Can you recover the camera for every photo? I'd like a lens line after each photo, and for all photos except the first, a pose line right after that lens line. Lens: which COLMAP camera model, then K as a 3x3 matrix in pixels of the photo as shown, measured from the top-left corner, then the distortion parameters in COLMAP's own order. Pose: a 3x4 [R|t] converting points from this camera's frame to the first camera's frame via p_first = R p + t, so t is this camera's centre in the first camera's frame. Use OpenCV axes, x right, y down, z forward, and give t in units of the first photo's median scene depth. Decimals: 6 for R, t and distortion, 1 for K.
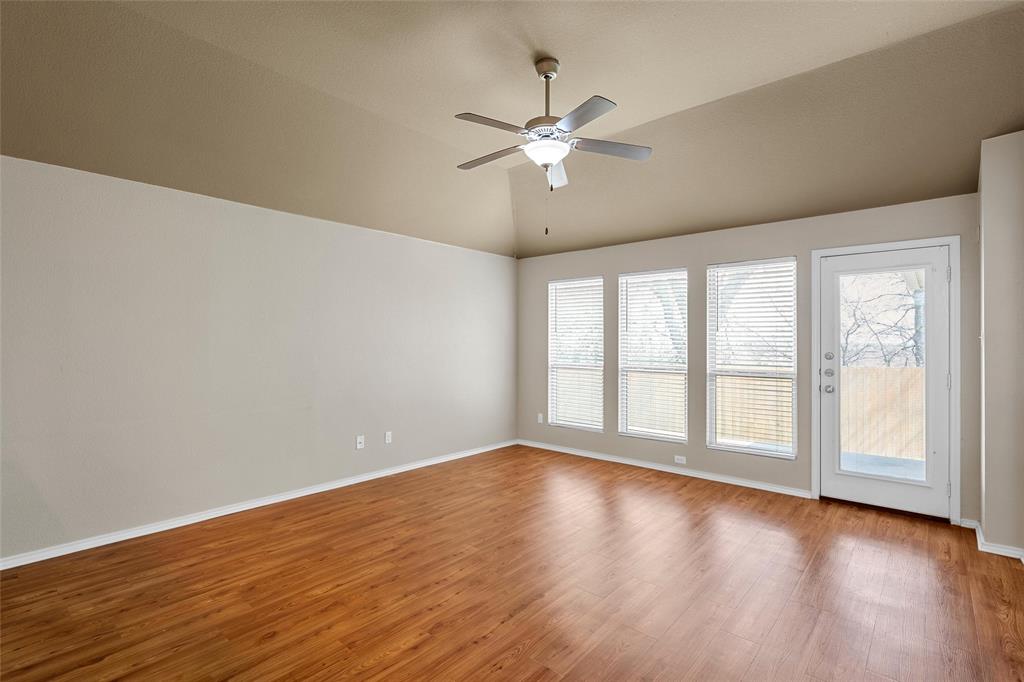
lens RADIAL K [[480.3, 0, 512.0], [0, 480.3, 341.0], [0, 0, 1]] dist [-0.000791, -0.000329]
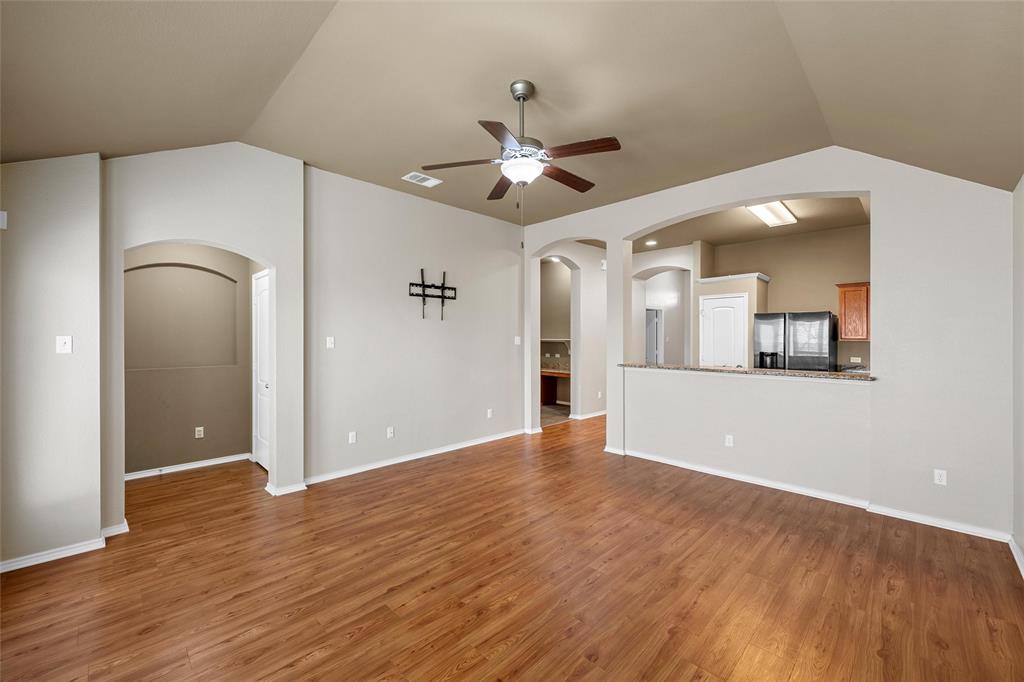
lens RADIAL K [[407.9, 0, 512.0], [0, 407.9, 341.0], [0, 0, 1]] dist [0.000141, 0.000002]
pose [[-0.997087, -0.004104, 0.076161, 0.027807], [-0.003812, 0.999985, 0.003980, -0.022195], [-0.076176, 0.003678, -0.997088, 2.043702]]
